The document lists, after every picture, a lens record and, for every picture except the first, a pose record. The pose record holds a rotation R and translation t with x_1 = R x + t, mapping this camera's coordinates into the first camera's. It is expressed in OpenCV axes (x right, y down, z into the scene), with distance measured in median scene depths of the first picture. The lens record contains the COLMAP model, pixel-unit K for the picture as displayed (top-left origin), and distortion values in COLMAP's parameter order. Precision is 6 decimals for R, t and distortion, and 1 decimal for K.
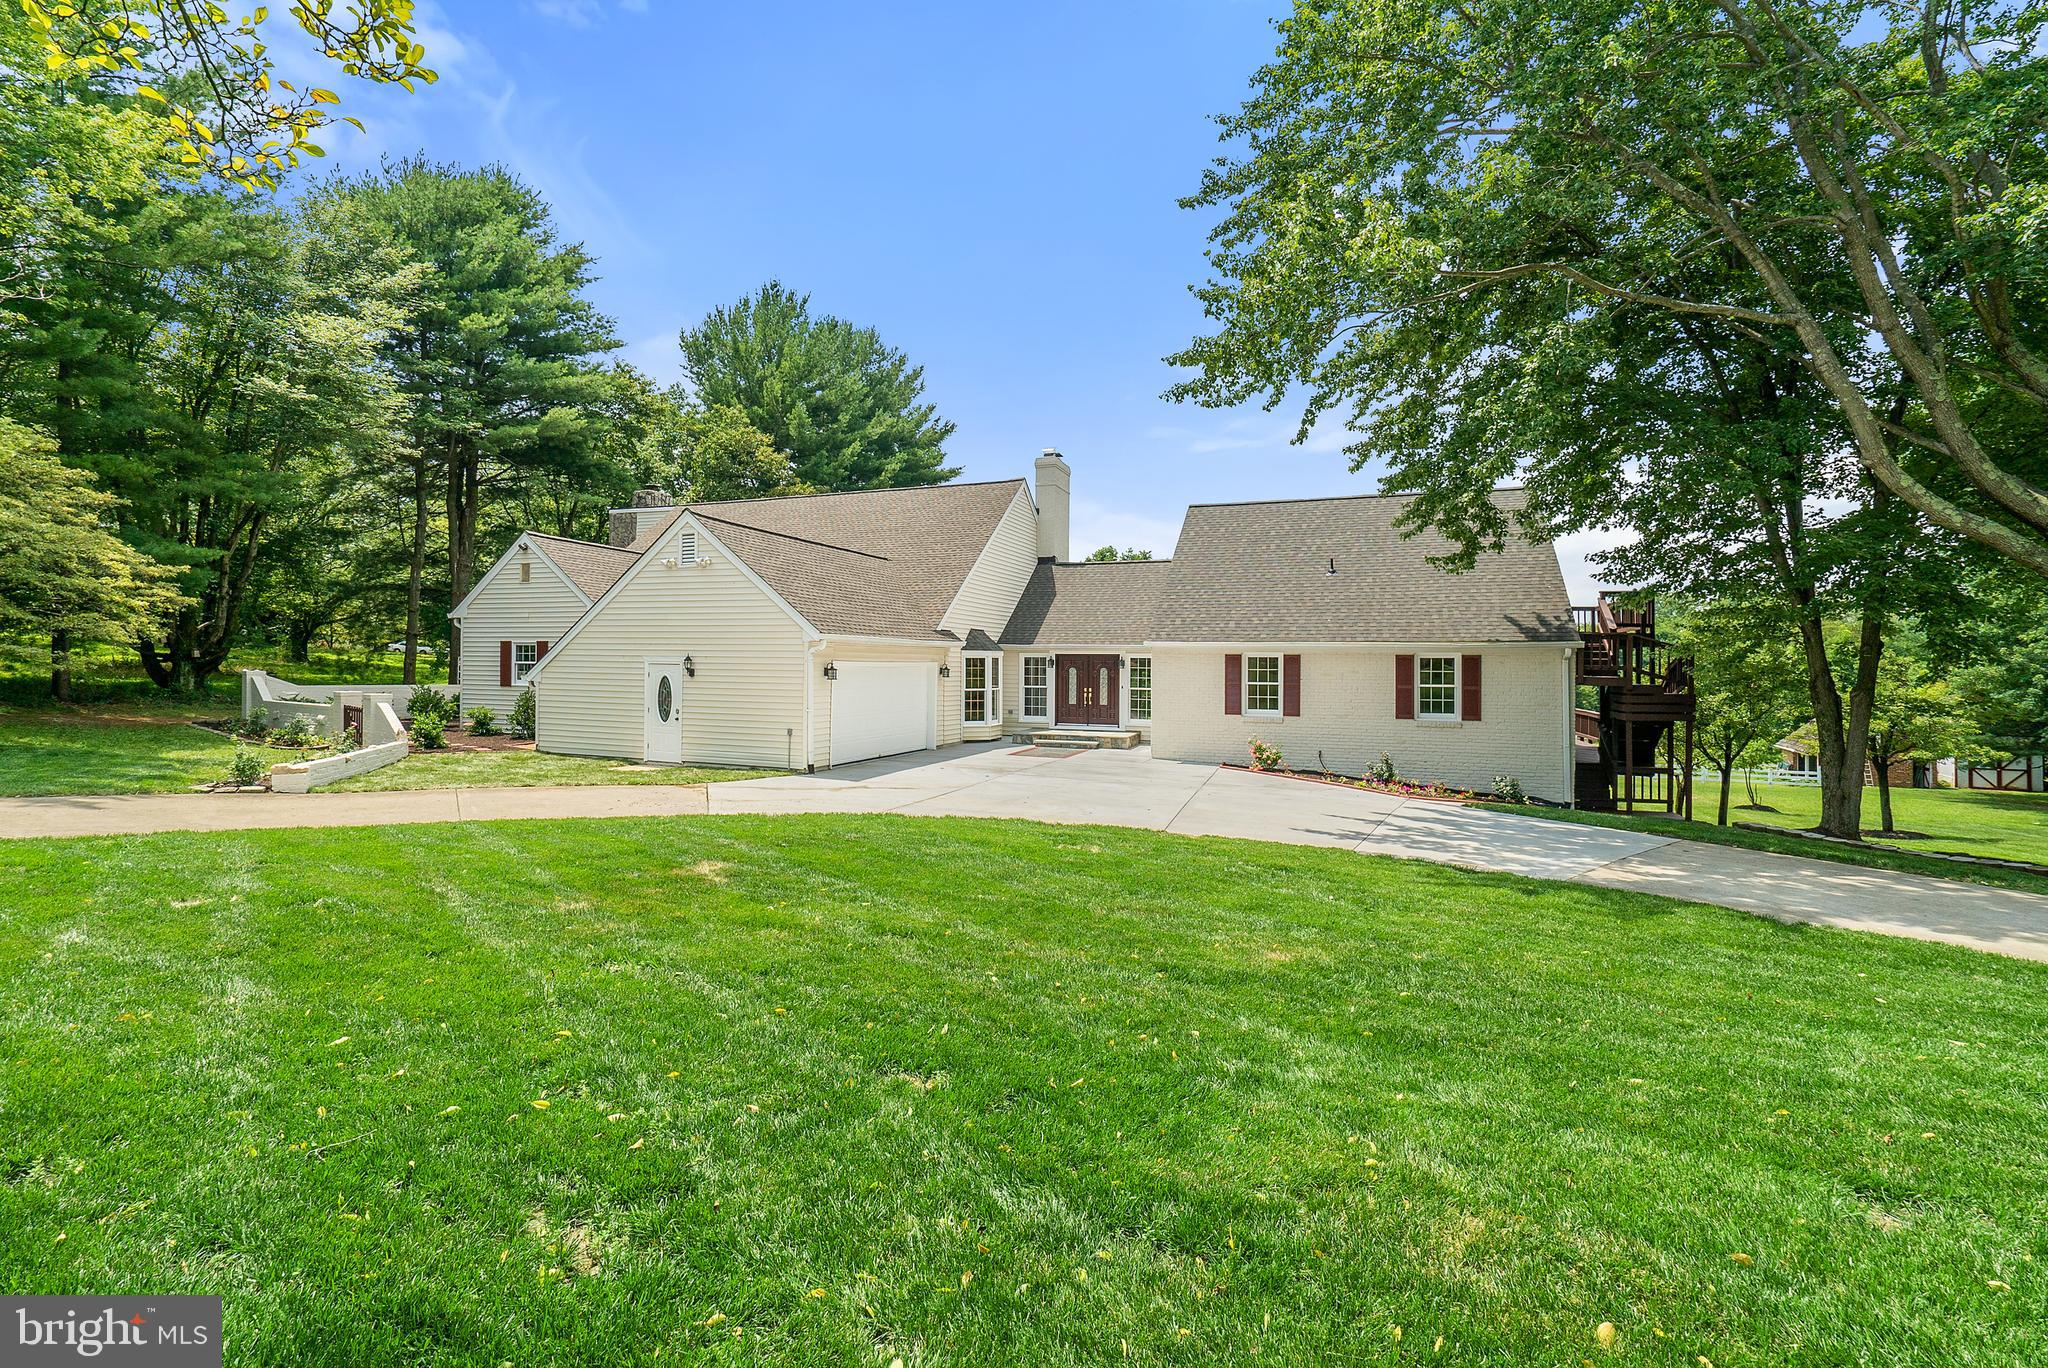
lens RADIAL K [[841.2, 0, 1029.5], [0, 841.2, 640.5], [0, 0, 1]] dist [-0.002015, 0.000013]
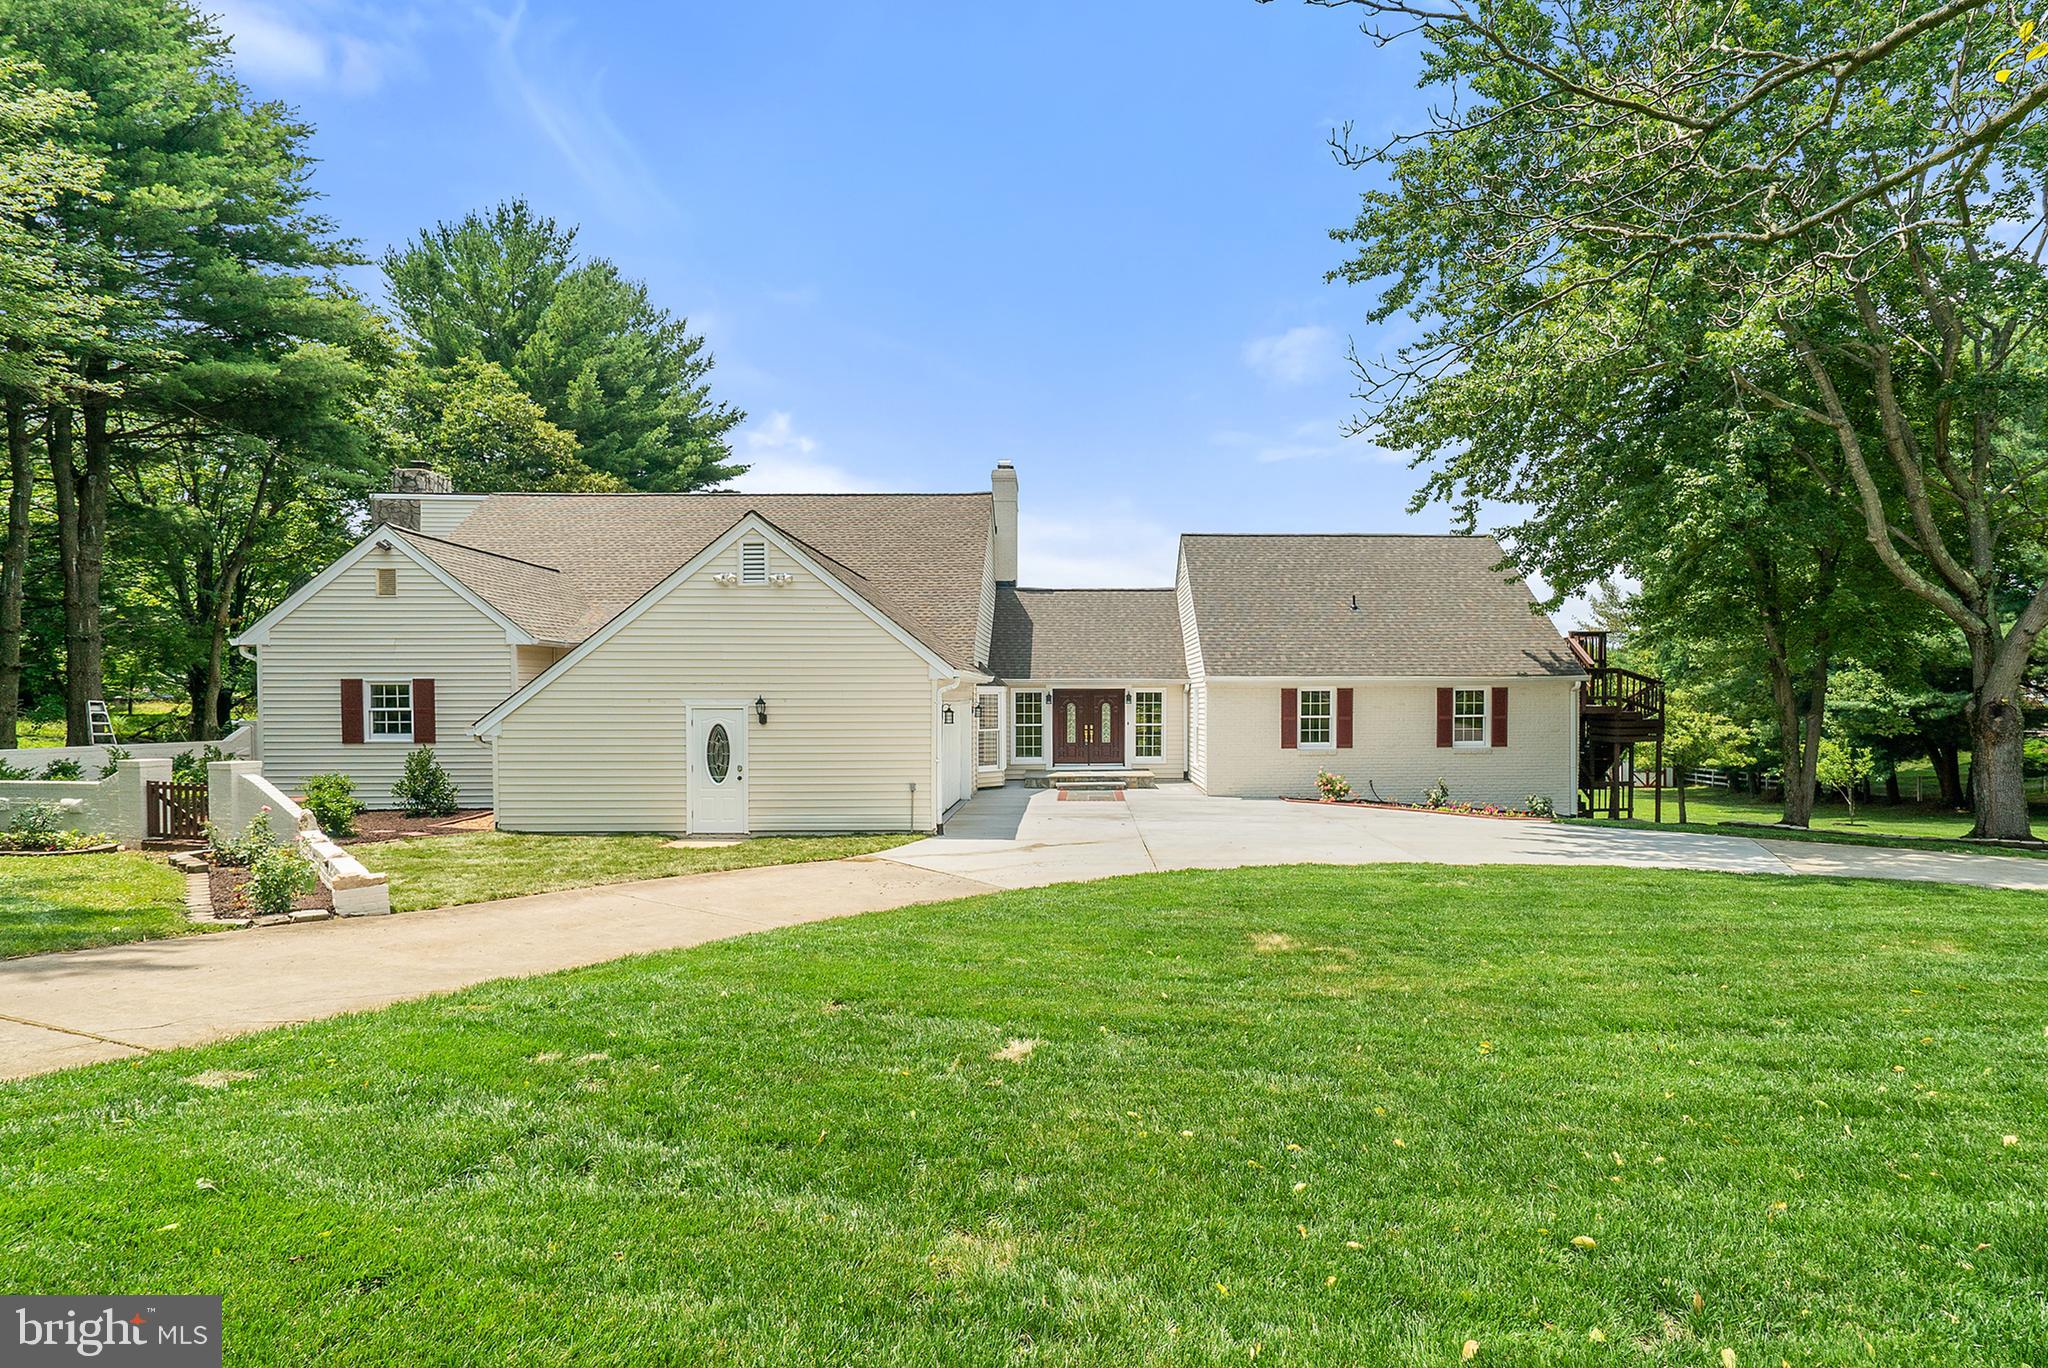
lens RADIAL K [[930.7, 0, 1024.0], [0, 930.7, 688.3], [0, 0, 1]] dist [0.000109, 0.001223]
pose [[0.929035, -0.010349, 0.369846, -0.385858], [0.002016, 0.999735, 0.022912, -0.008210], [-0.369986, -0.020541, 0.928810, 0.071403]]
